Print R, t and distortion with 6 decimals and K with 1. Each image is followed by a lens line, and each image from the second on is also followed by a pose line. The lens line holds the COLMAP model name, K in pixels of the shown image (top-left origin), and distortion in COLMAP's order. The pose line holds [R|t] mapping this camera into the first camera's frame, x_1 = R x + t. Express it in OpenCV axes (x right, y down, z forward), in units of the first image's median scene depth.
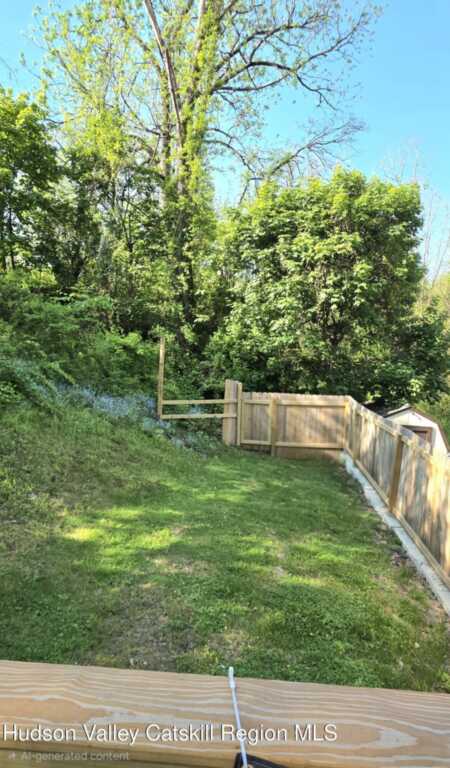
lens RADIAL K [[393.6, 0, 223.3], [0, 393.6, 401.2], [0, 0, 1]] dist [0.002811, 0.000590]
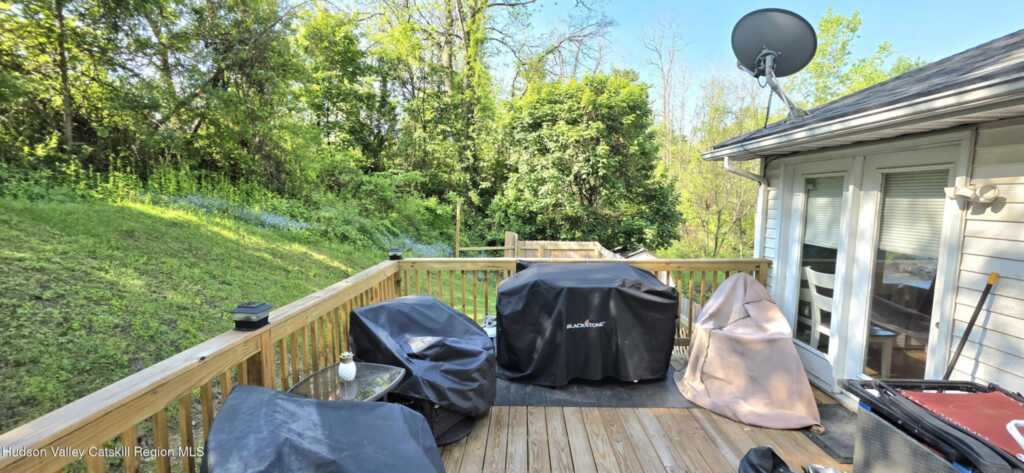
lens RADIAL K [[405.4, 0, 514.0], [0, 405.4, 244.7], [0, 0, 1]] dist [0.001166, 0.000191]
pose [[0.999145, -0.020283, 0.036034, -0.013288], [0.021835, 0.998827, -0.043229, 0.043539], [-0.035115, 0.043979, 0.998415, -0.324460]]
